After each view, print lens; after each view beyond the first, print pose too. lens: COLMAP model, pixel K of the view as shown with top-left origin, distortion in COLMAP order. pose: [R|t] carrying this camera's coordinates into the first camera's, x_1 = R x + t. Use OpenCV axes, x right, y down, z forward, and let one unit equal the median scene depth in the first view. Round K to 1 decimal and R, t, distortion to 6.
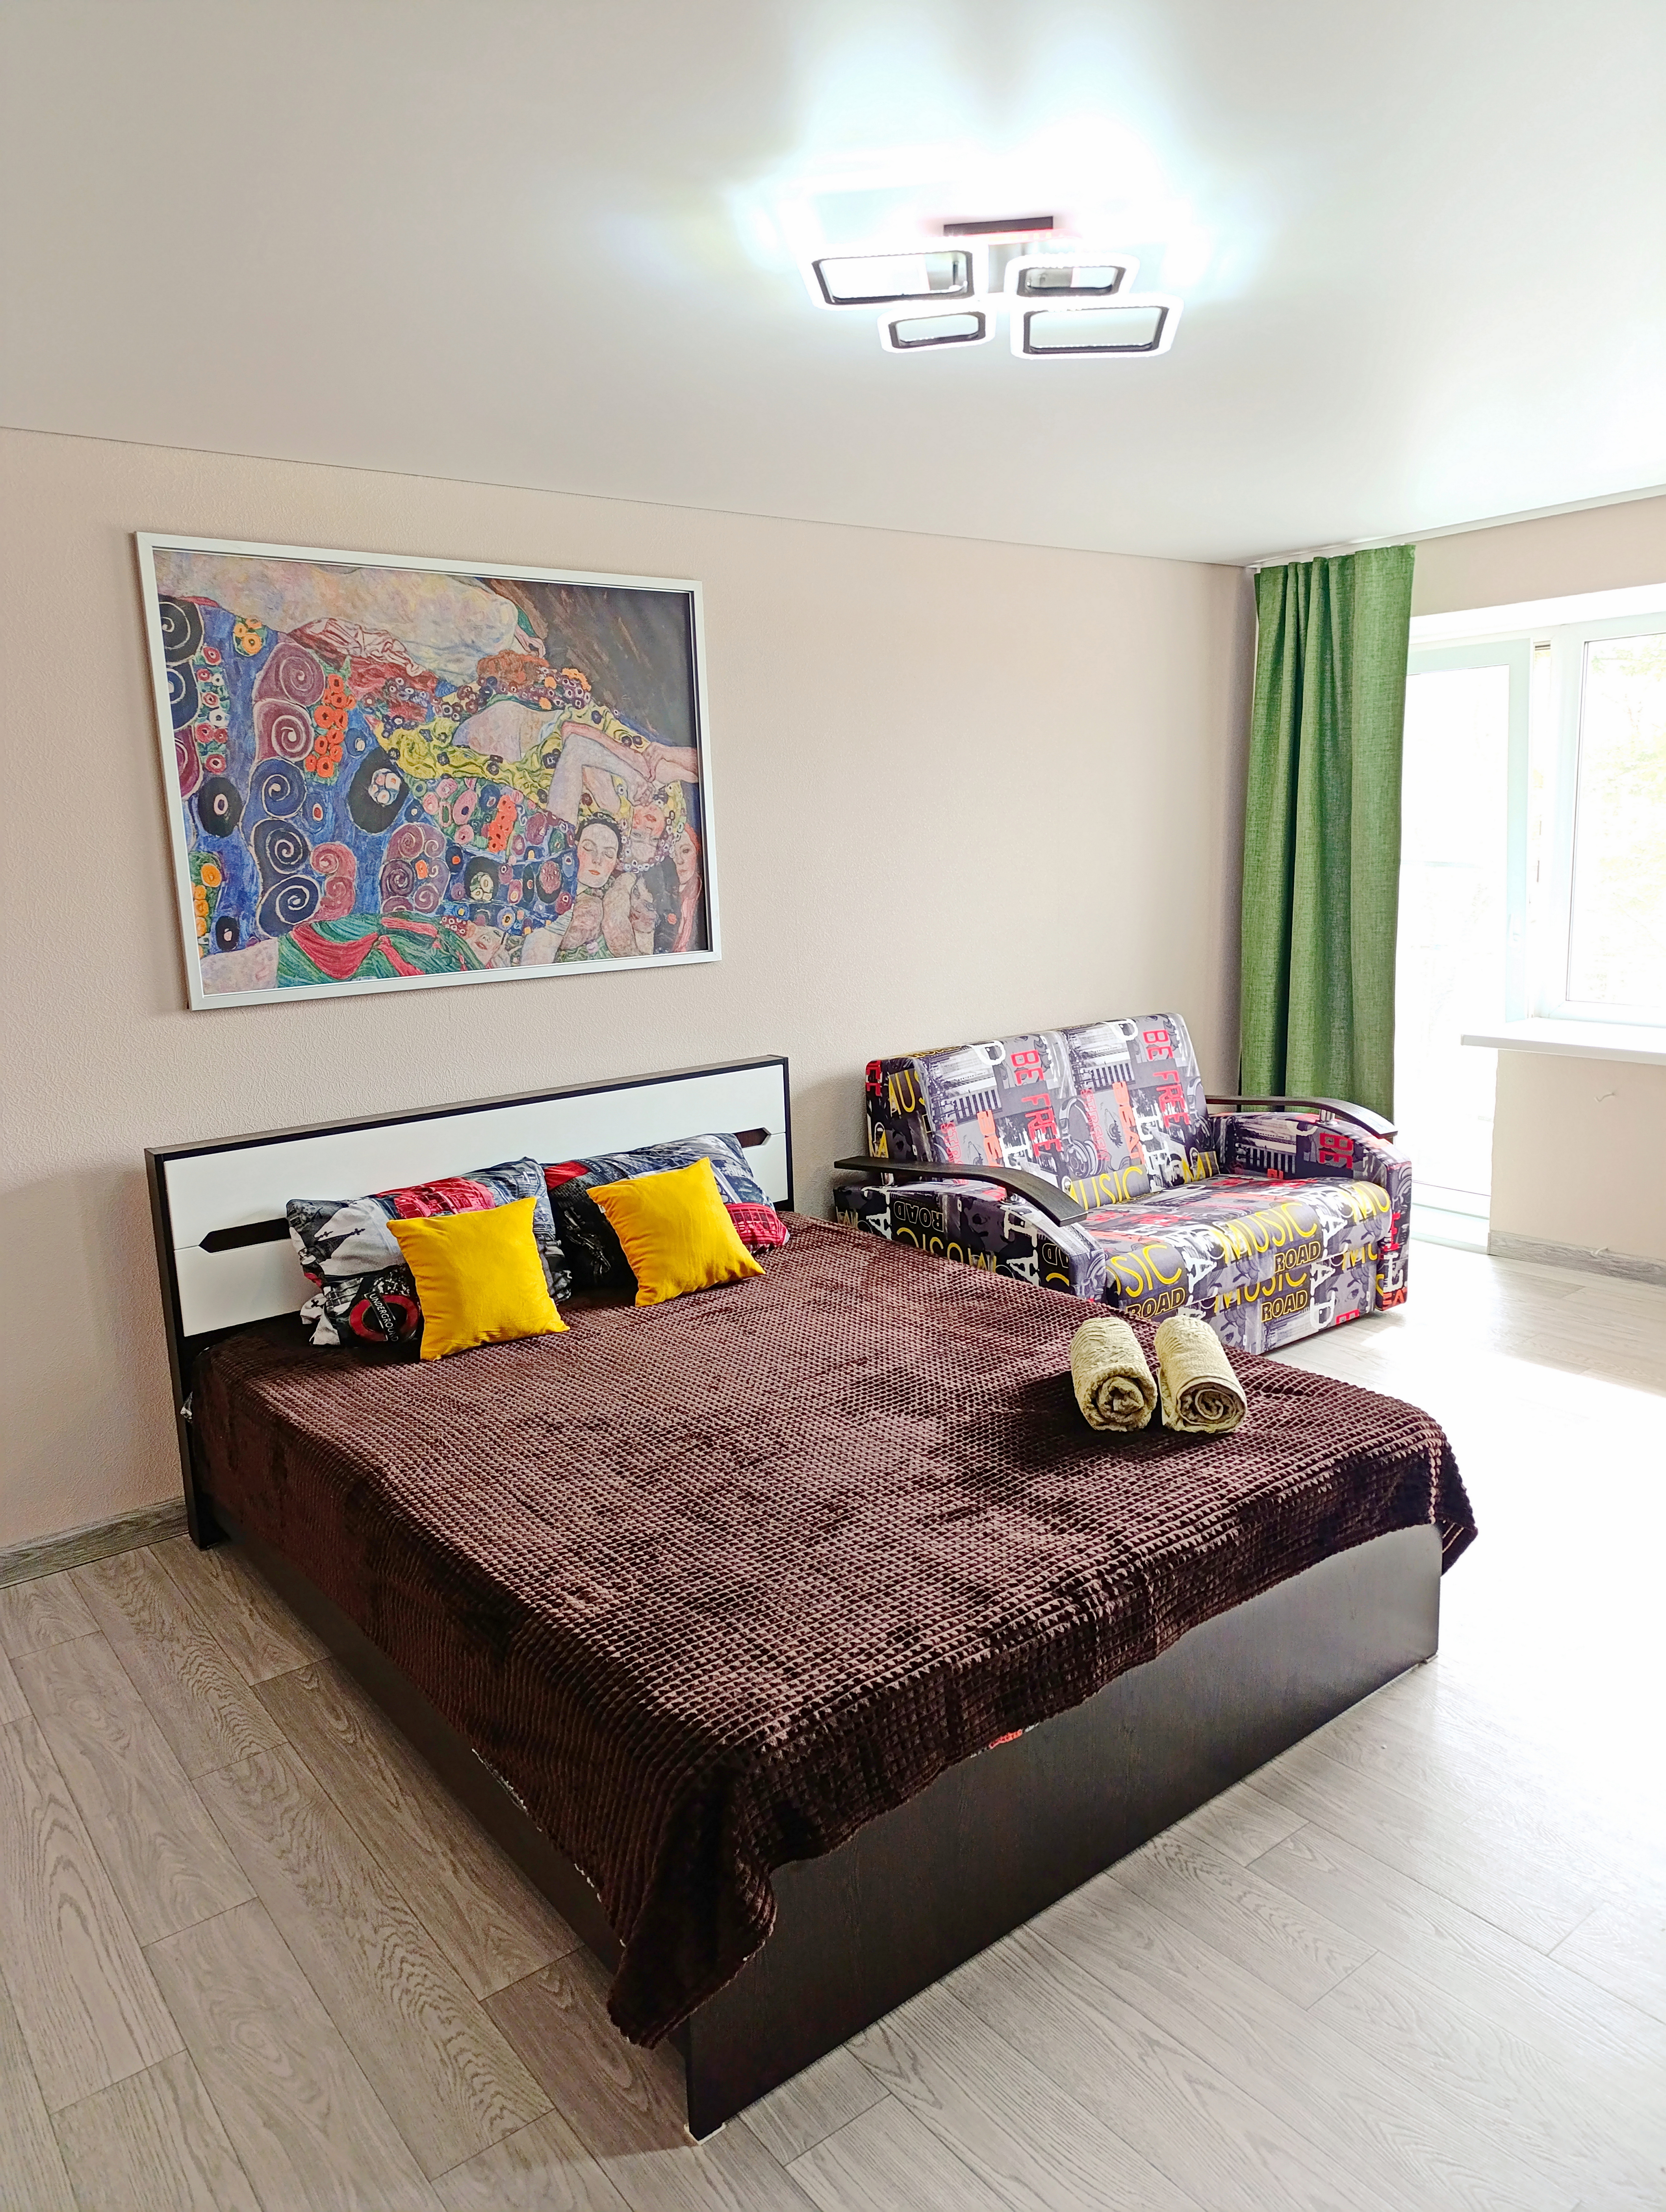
lens RADIAL K [[1508.9, 0, 833.0], [0, 1508.9, 1106.0], [0, 0, 1]] dist [0.008824, -0.005108]
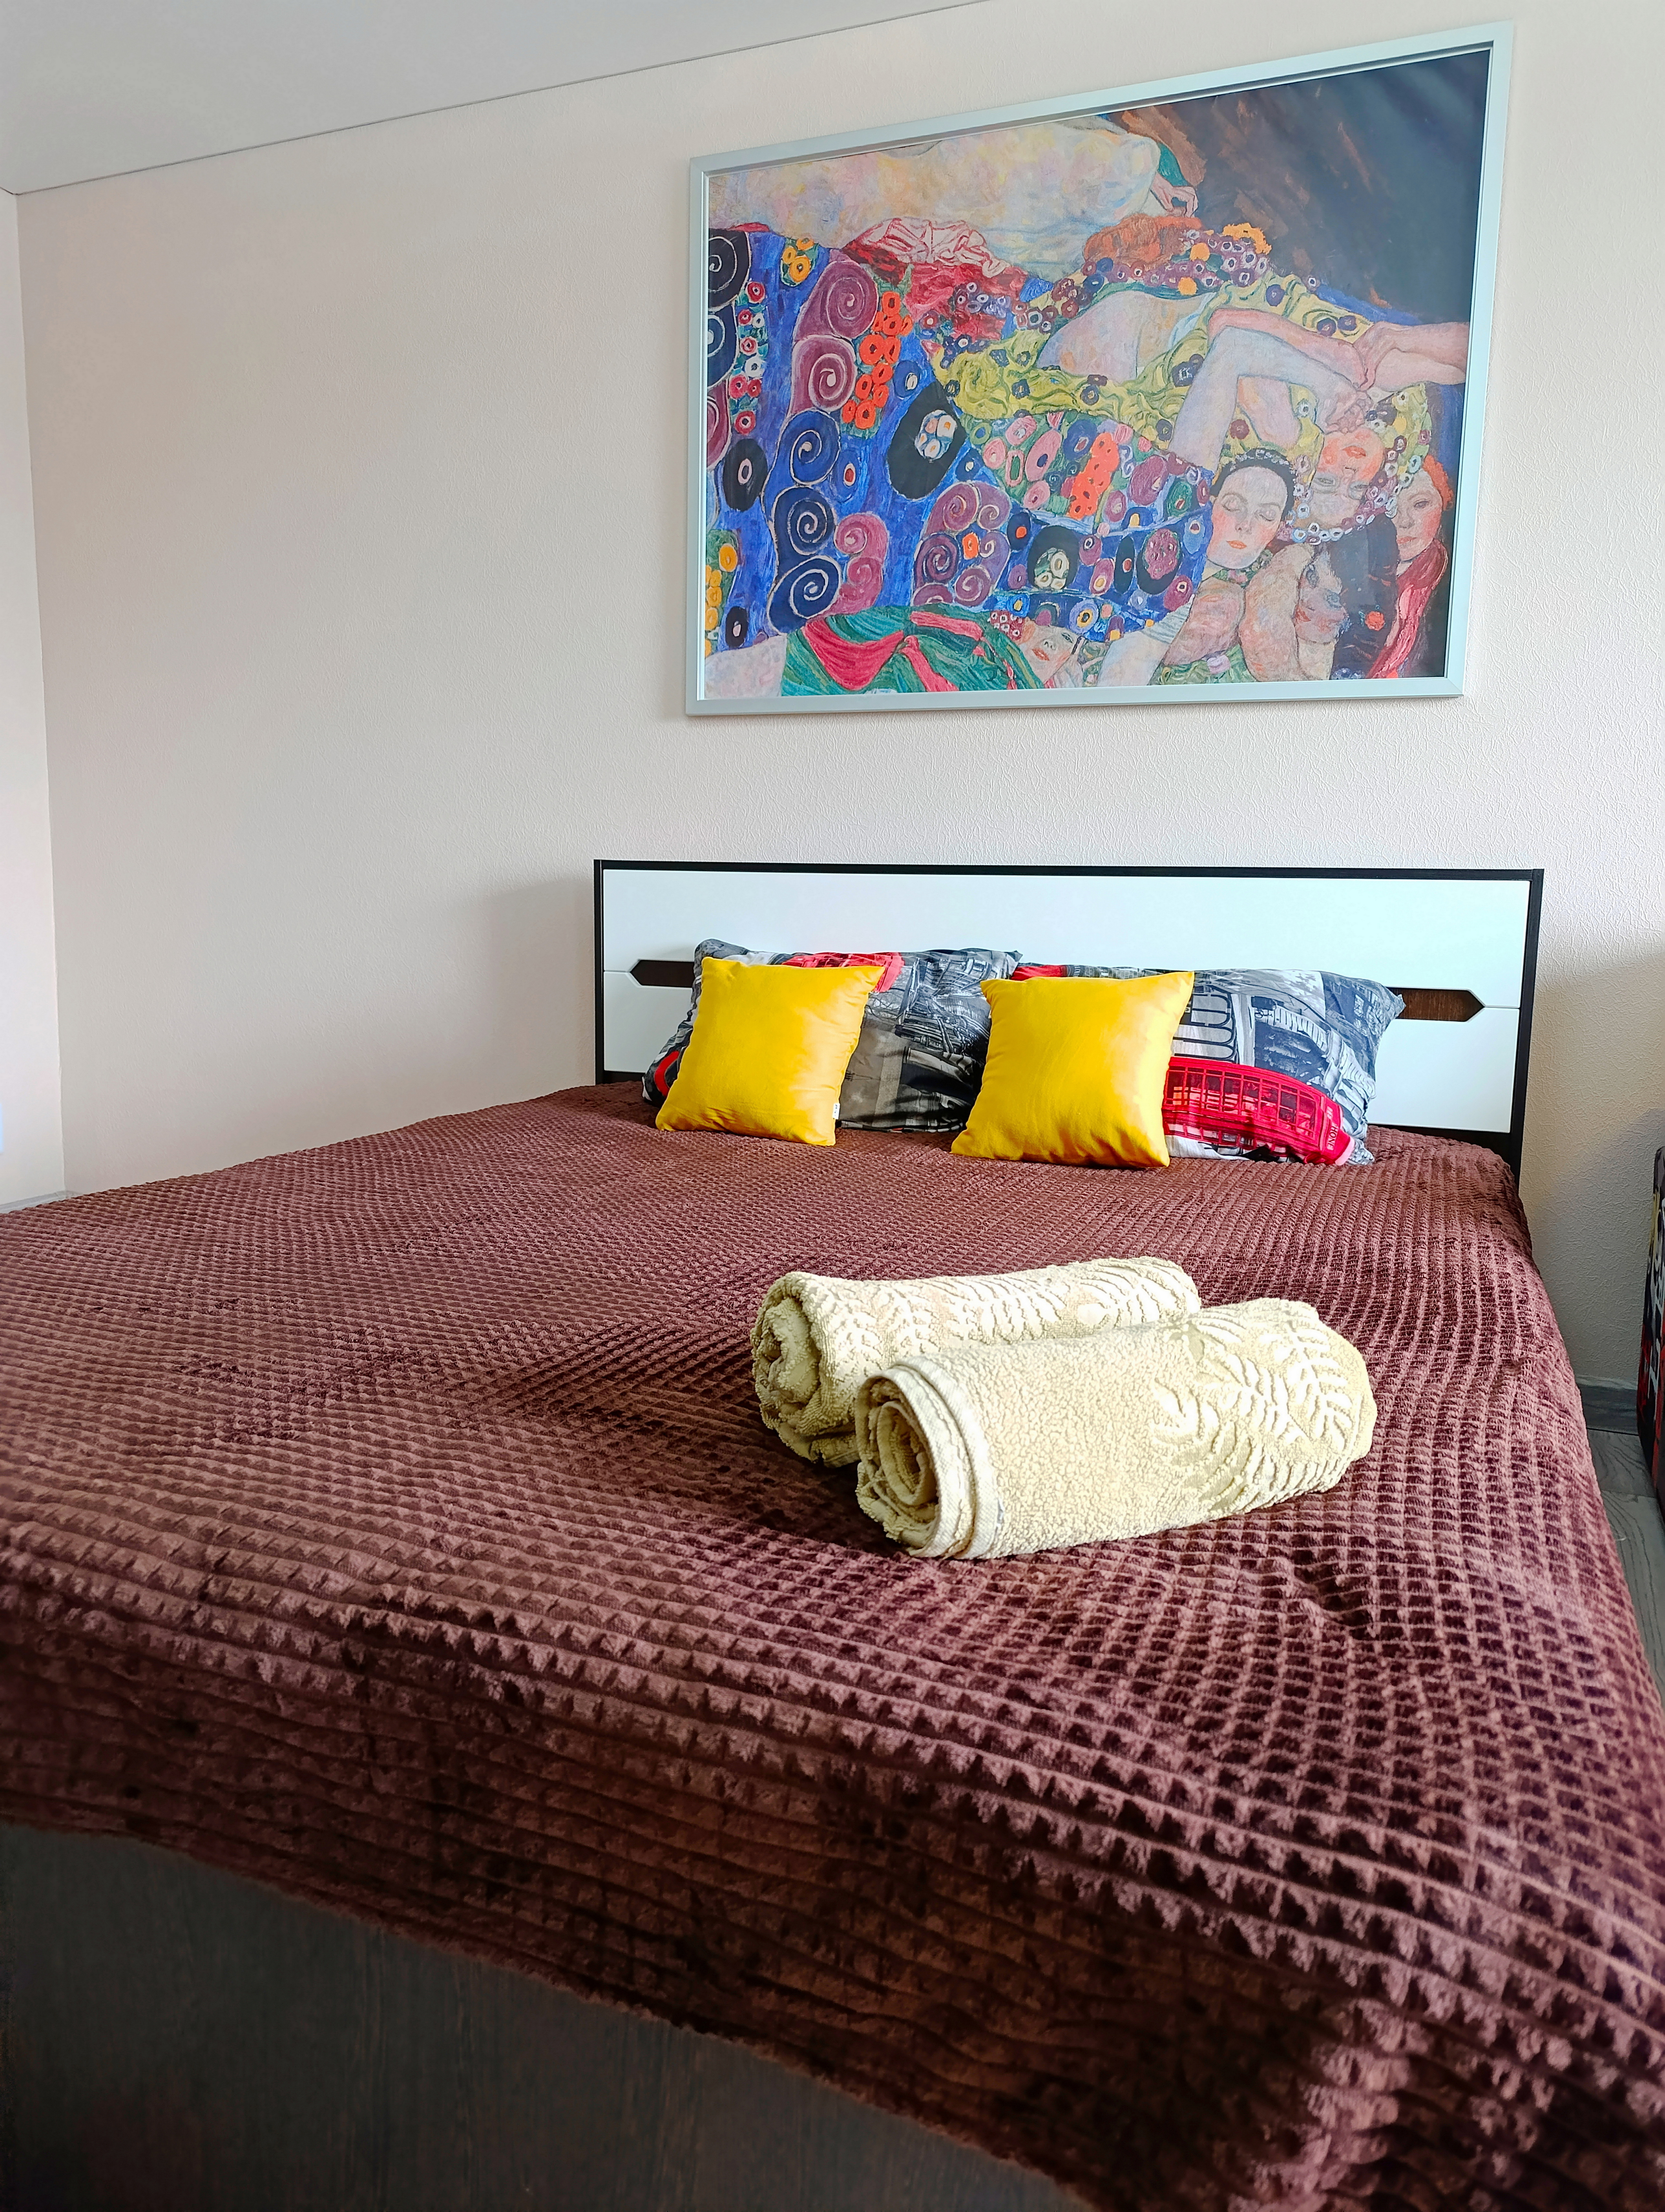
lens RADIAL K [[1508.6, 0, 832.5], [0, 1508.6, 1106.0], [0, 0, 1]] dist [0.008824, -0.005108]
pose [[0.497952, 0.152382, -0.853712, 0.369045], [-0.207859, 0.976716, 0.053097, 0.086966], [0.841925, 0.151012, 0.518032, 0.597555]]
